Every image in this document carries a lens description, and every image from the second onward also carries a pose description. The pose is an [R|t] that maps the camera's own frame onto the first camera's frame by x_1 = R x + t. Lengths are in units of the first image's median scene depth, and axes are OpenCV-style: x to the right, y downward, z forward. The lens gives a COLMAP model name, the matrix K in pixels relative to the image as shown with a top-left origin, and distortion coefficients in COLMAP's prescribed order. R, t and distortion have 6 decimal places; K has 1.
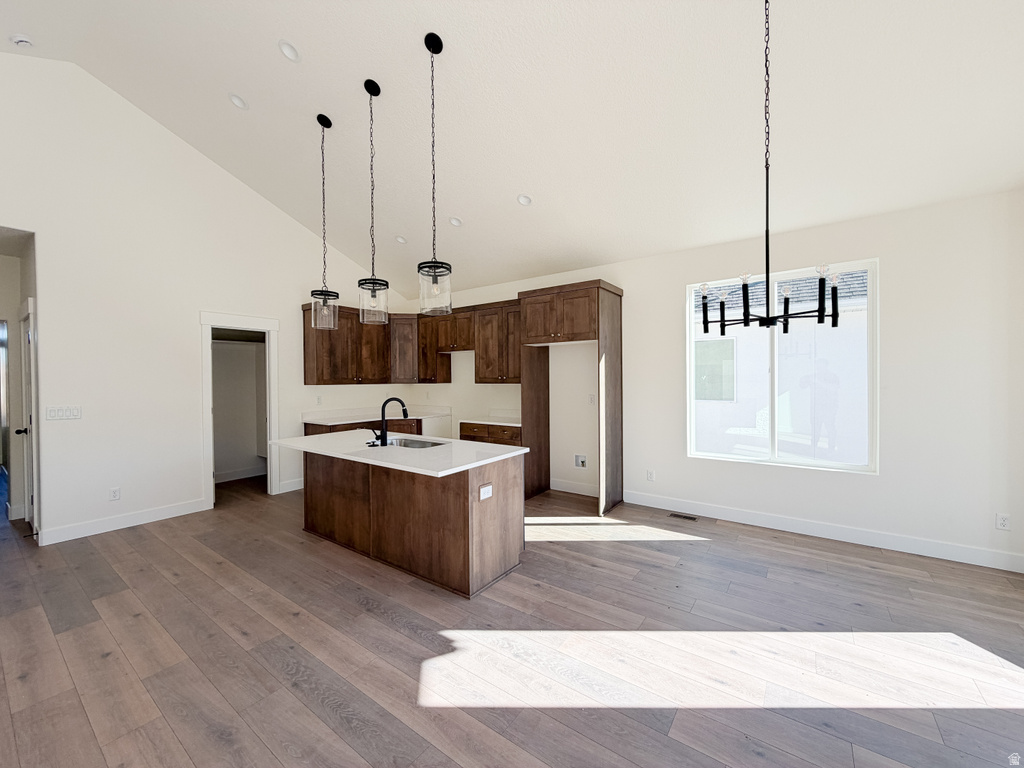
lens RADIAL K [[408.3, 0, 510.0], [0, 408.3, 384.3], [0, 0, 1]] dist [-0.000742, 0.000152]
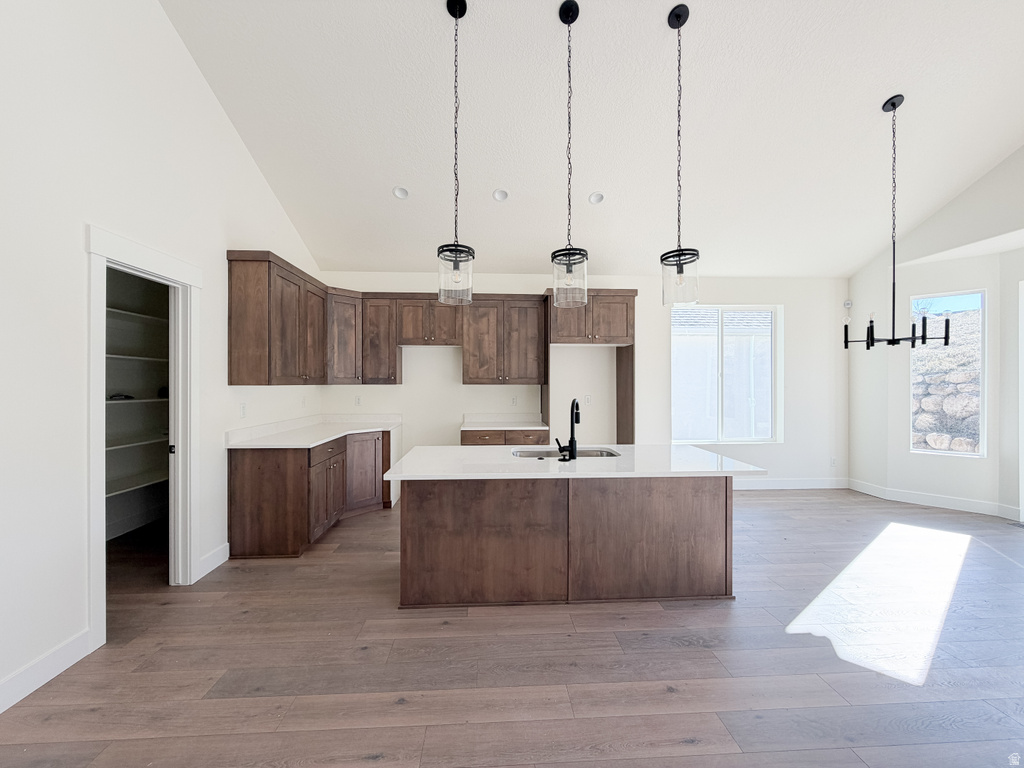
lens RADIAL K [[408.3, 0, 510.6], [0, 408.3, 382.7], [0, 0, 1]] dist [-0.000742, 0.000152]
pose [[0.773954, 0.007626, 0.633196, -0.590637], [0.002847, 0.999875, -0.015522, 0.008631], [-0.633236, 0.013817, 0.773835, 0.292305]]
